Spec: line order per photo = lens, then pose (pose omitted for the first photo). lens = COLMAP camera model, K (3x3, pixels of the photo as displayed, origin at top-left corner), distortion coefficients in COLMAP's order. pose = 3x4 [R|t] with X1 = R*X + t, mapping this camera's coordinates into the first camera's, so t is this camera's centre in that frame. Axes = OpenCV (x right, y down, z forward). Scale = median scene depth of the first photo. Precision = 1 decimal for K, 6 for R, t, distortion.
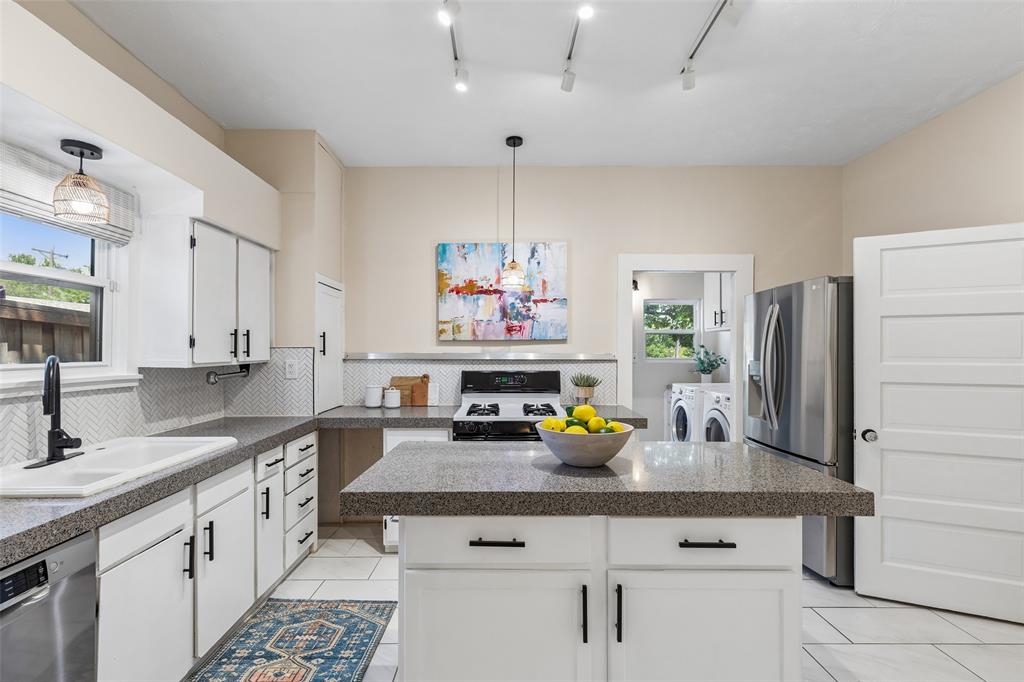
lens RADIAL K [[461.7, 0, 507.9], [0, 461.7, 351.5], [0, 0, 1]] dist [0.015614, -0.003886]
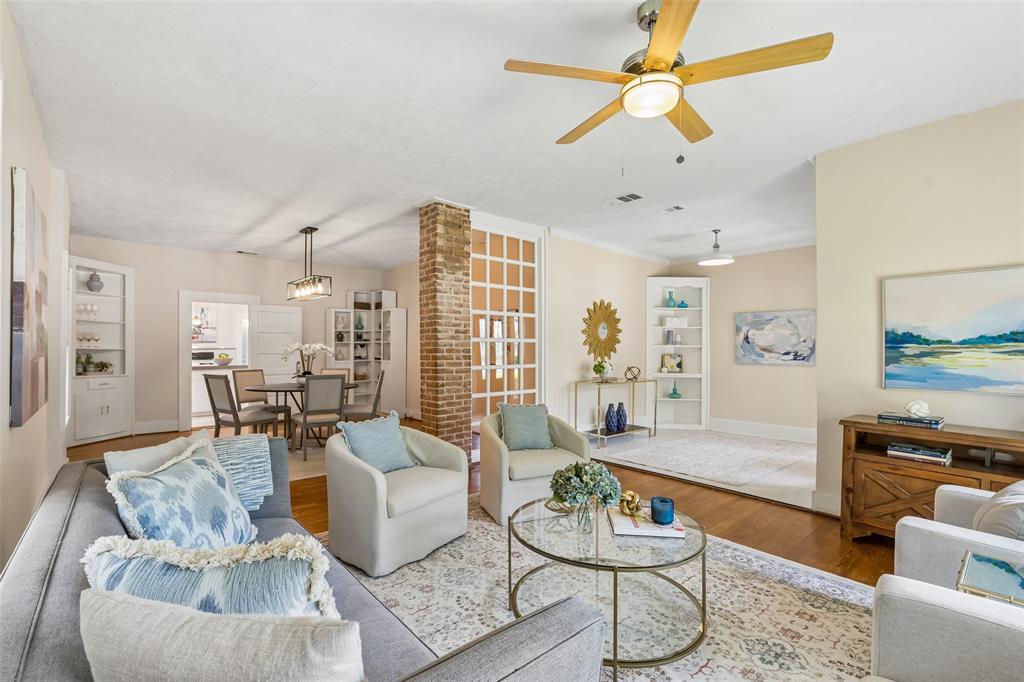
lens RADIAL K [[461.7, 0, 507.0], [0, 461.7, 348.1], [0, 0, 1]] dist [0.015614, -0.003886]
pose [[0.760050, -0.002524, 0.649860, -0.390307], [0.006133, 0.999976, -0.003289, 0.038024], [-0.649836, 0.006485, 0.760047, -2.466717]]
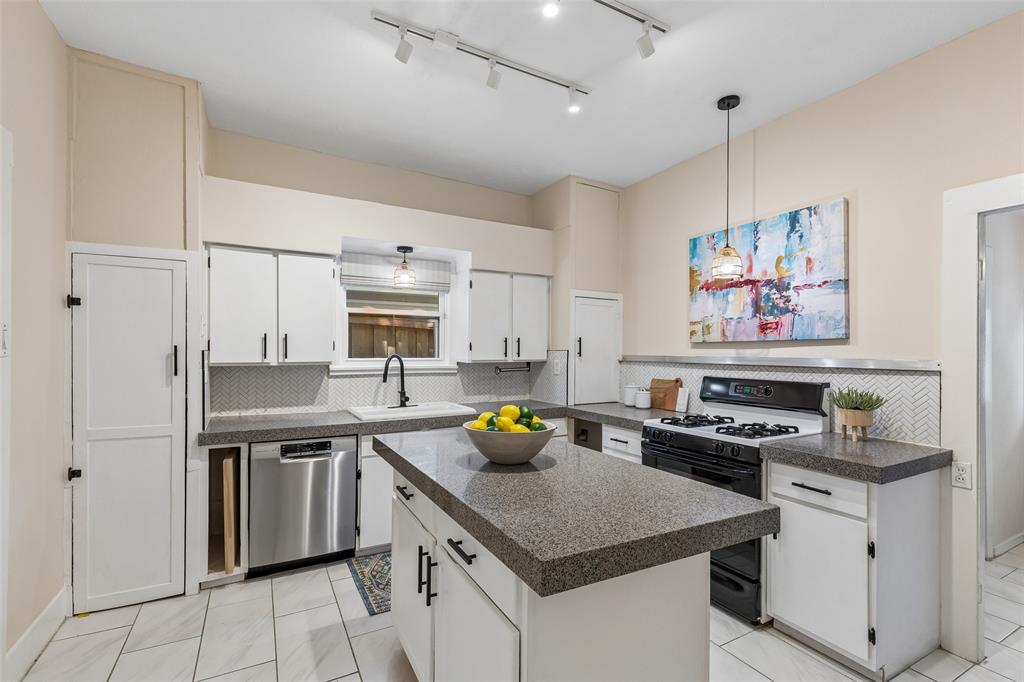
lens RADIAL K [[461.7, 0, 507.3], [0, 461.7, 347.1], [0, 0, 1]] dist [0.015614, -0.003886]
pose [[0.470545, -0.006127, -0.882355, 0.504849], [-0.008349, 0.999900, -0.011396, -0.001161], [0.882336, 0.012729, 0.470447, 0.235552]]
